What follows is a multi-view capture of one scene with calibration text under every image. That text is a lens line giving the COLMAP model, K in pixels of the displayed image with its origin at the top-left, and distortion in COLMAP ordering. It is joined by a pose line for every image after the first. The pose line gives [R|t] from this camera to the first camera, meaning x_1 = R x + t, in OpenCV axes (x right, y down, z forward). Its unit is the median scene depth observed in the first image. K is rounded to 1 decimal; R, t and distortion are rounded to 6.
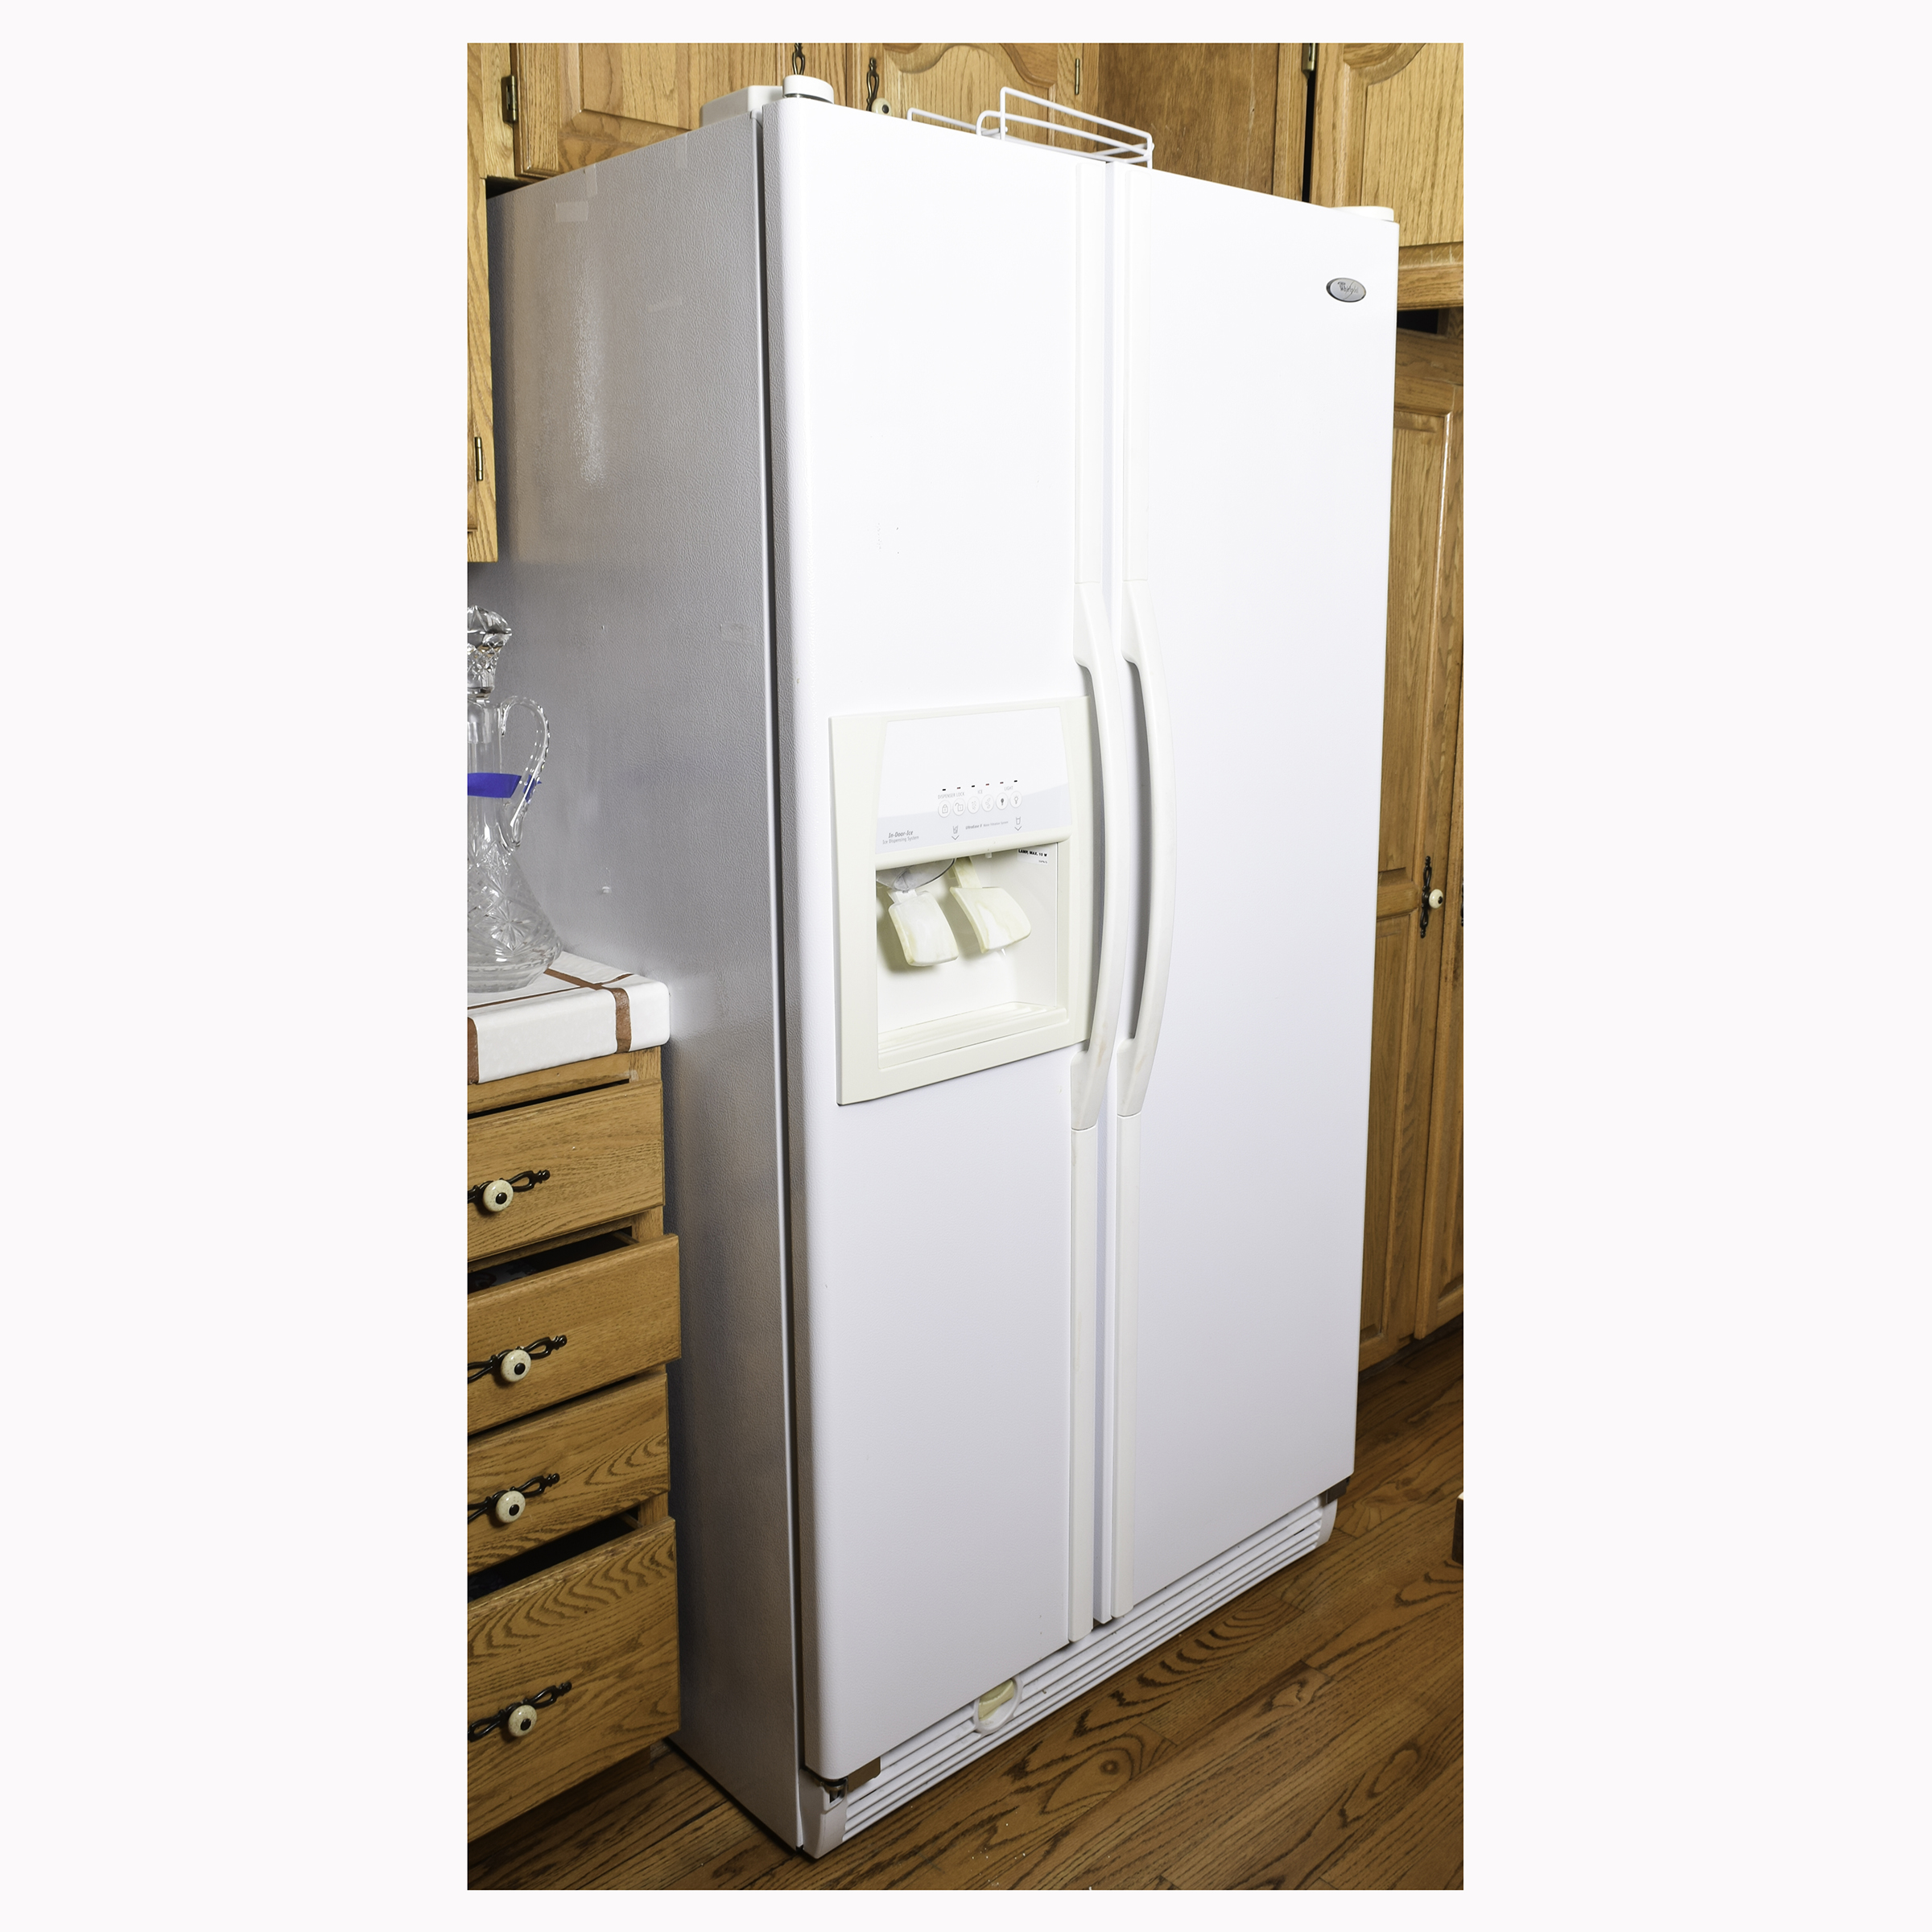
lens RADIAL K [[1745.5, 0, 964.8], [0, 1745.5, 883.7], [0, 0, 1]] dist [-0.005865, -0.002894]
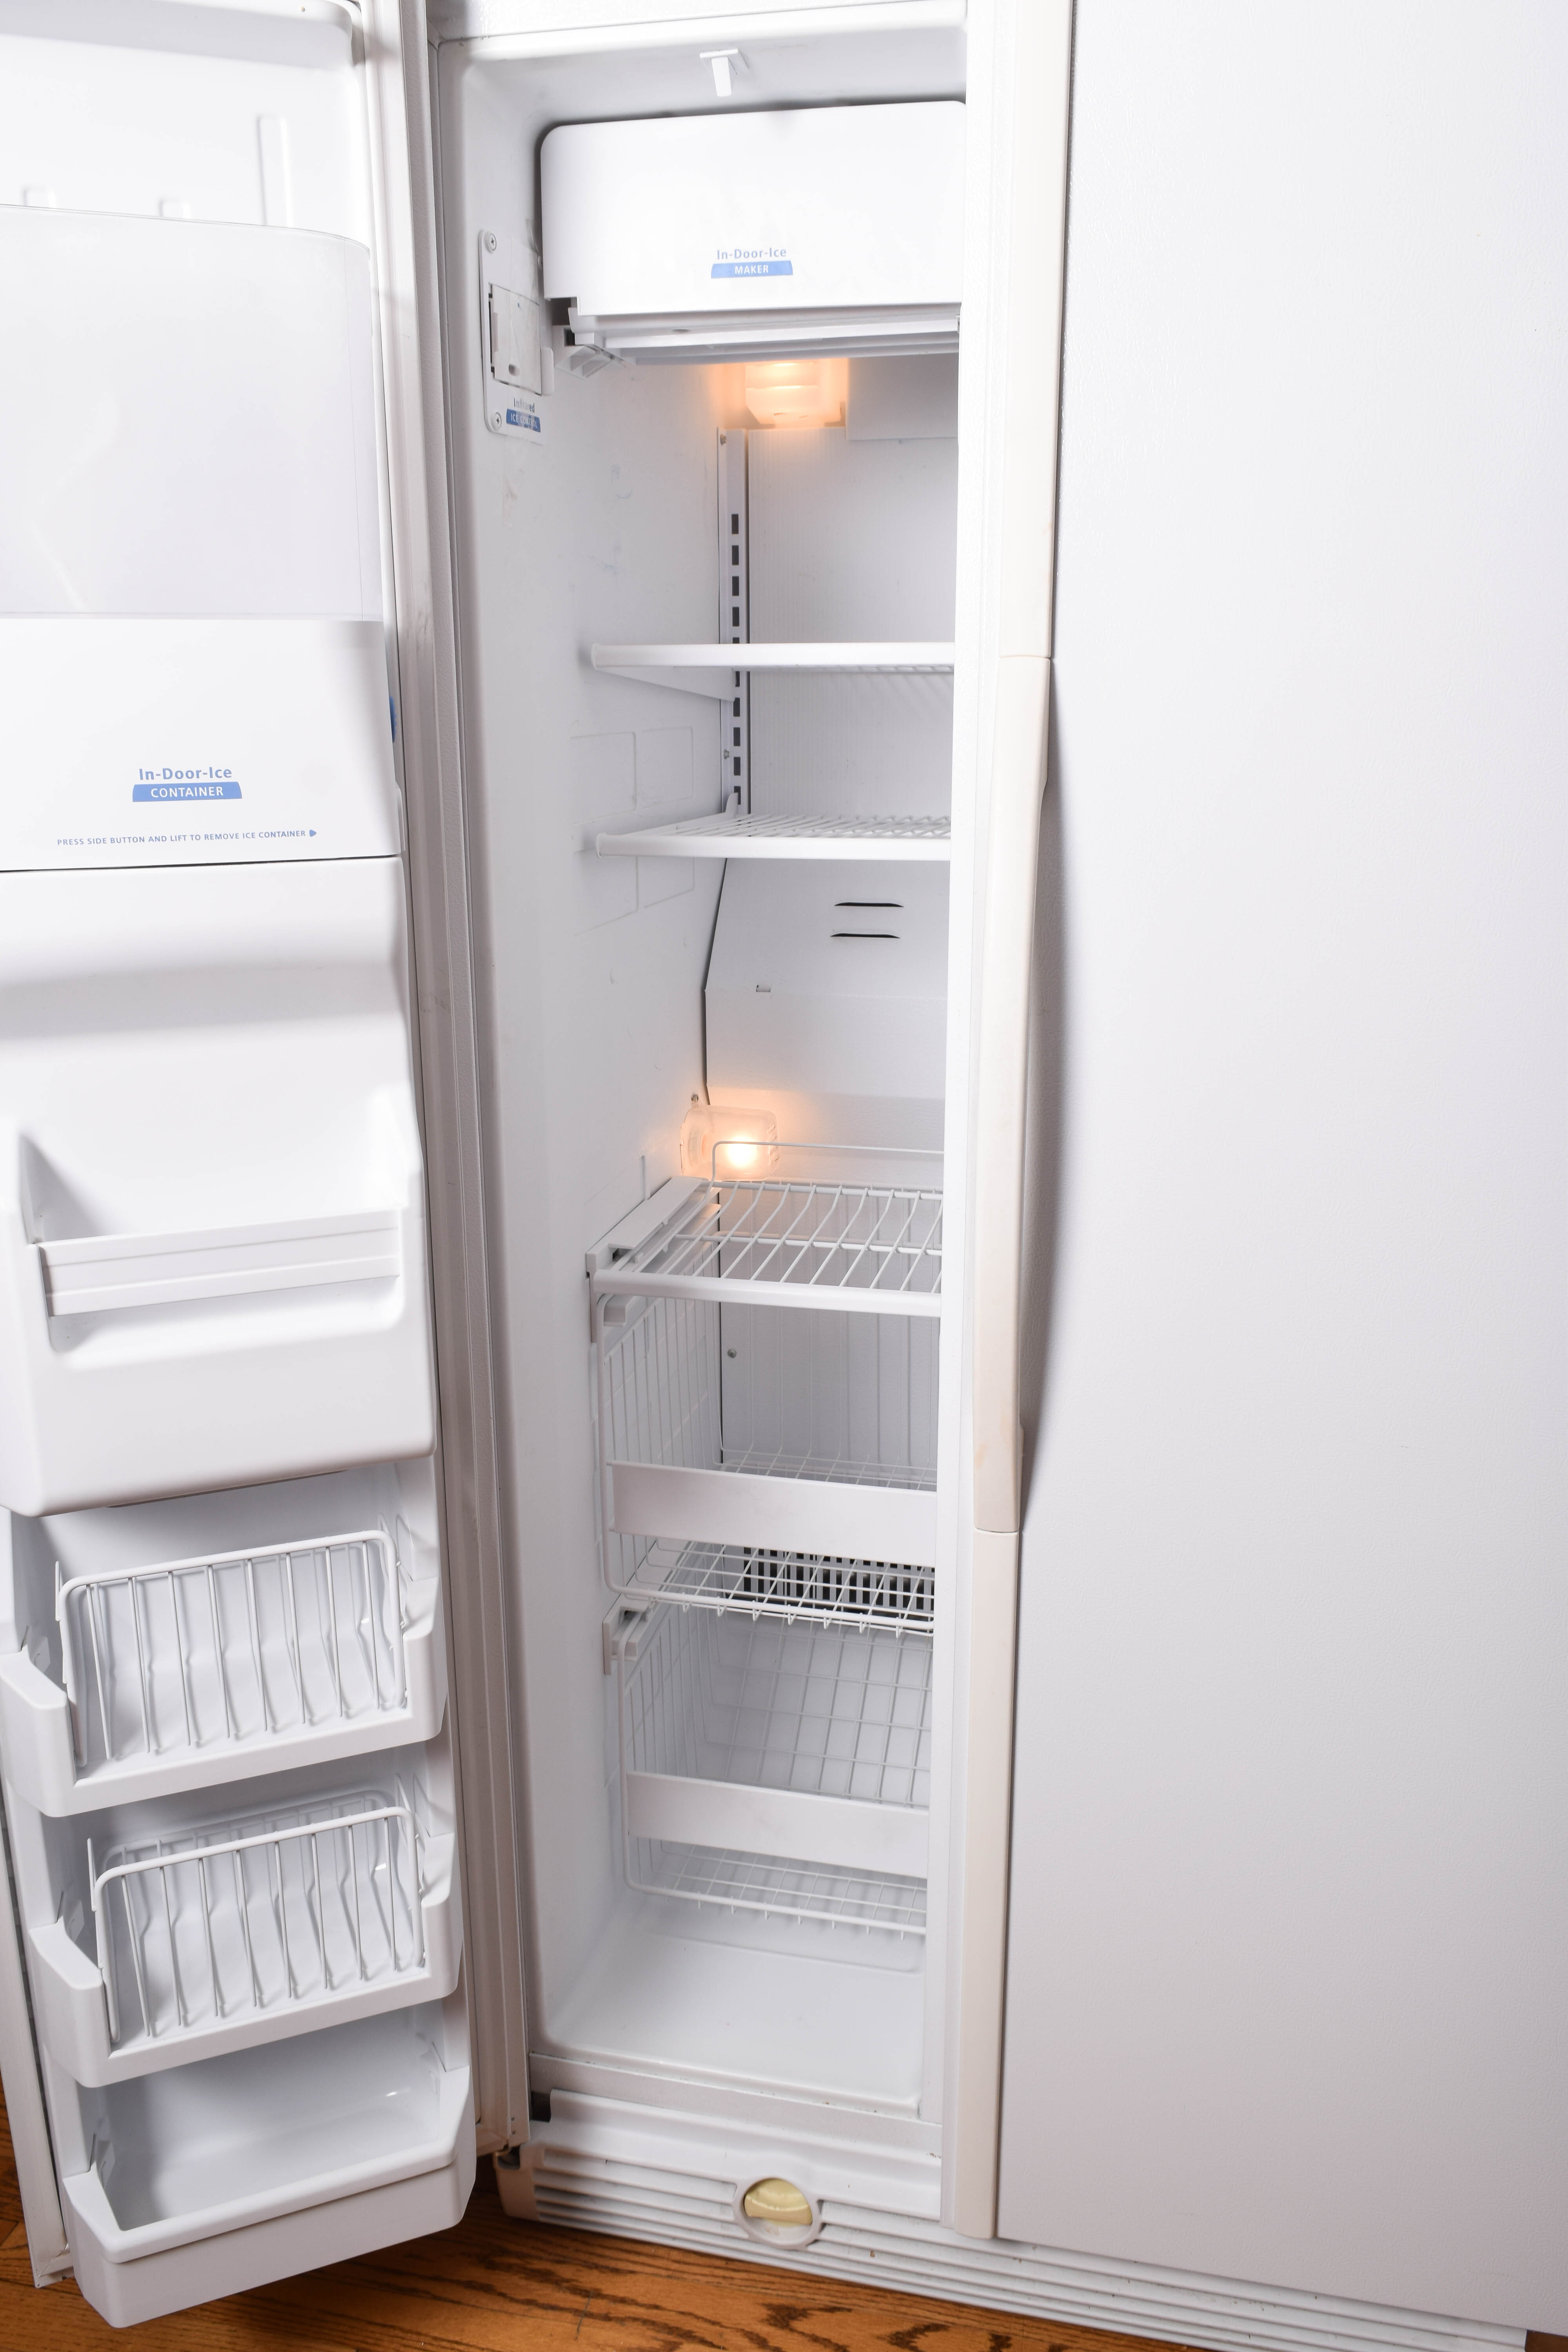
lens RADIAL K [[1813.5, 0, 784.0], [0, 1813.5, 1176.0], [0, 0, 1]] dist [-0.018165, 0.006829]
pose [[0.570910, 0.223791, -0.789923, 0.525102], [-0.150558, 0.974355, 0.167227, -0.087090], [0.807090, 0.023458, 0.589963, 0.540538]]
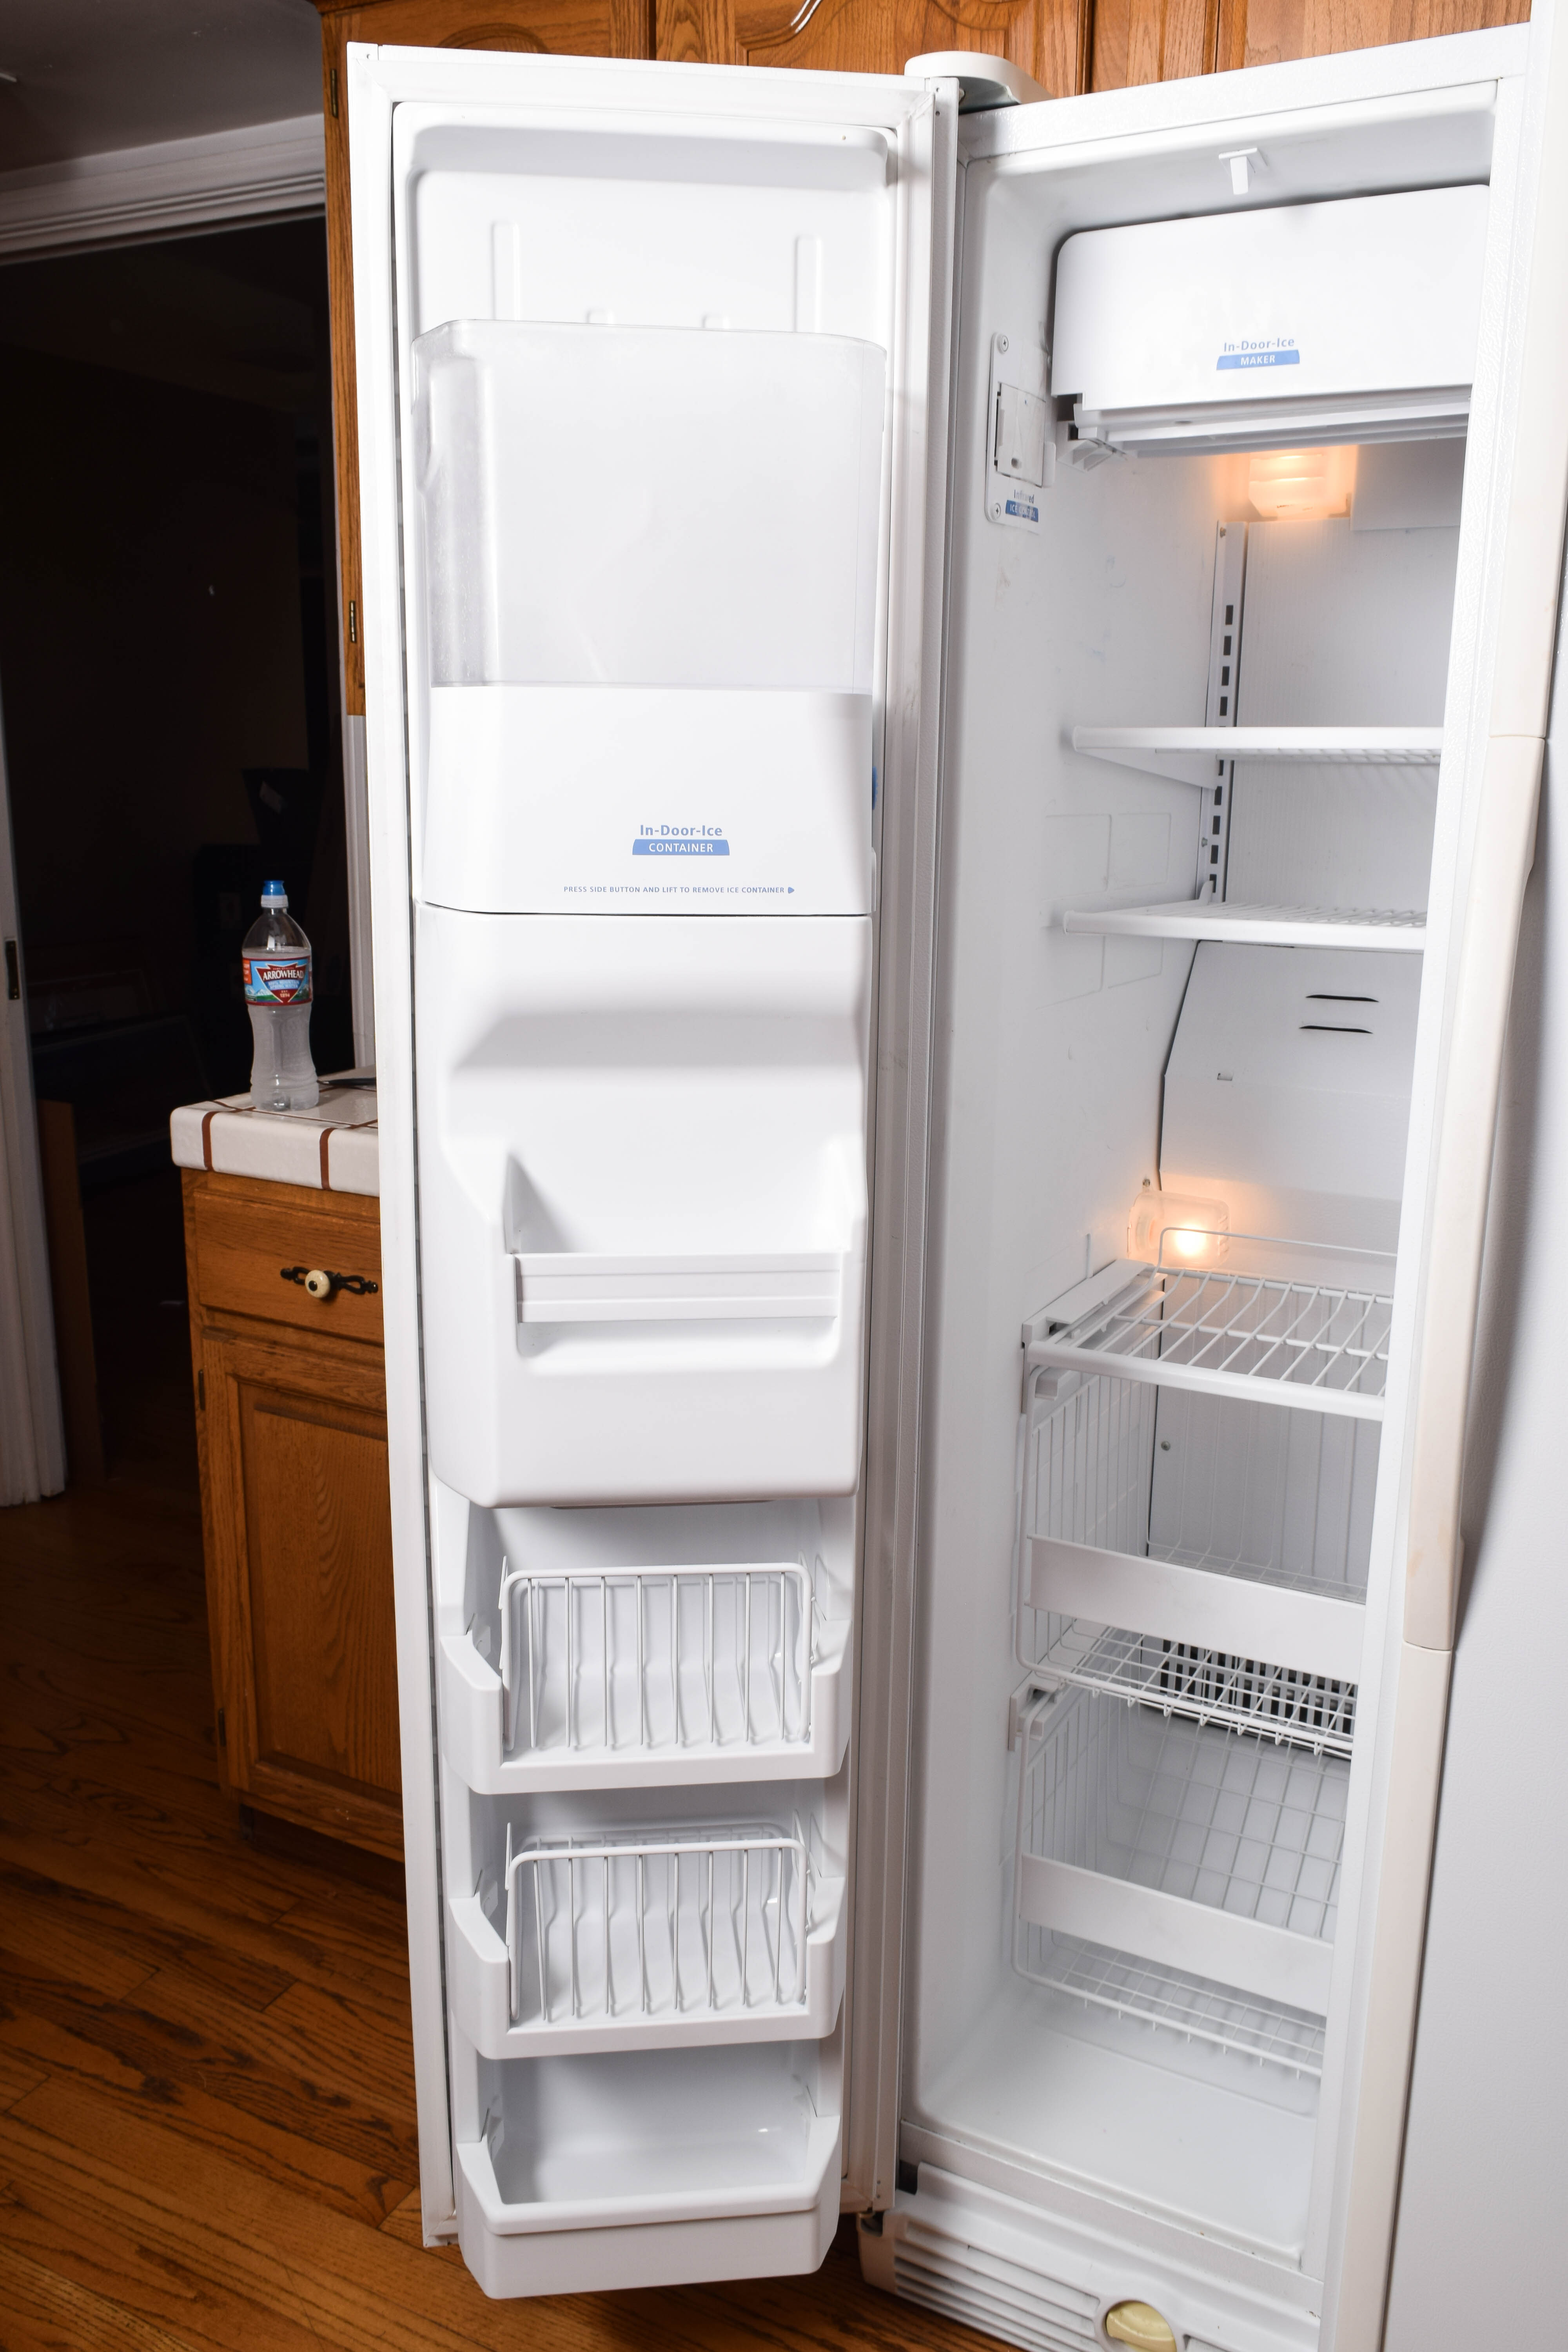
lens RADIAL K [[1813.5, 0, 784.0], [0, 1813.5, 1176.0], [0, 0, 1]] dist [-0.018165, 0.006829]
pose [[0.337069, 0.213246, -0.917012, 0.540209], [-0.186418, 0.969844, 0.157009, -0.077558], [0.922839, 0.118025, 0.366657, 0.541314]]
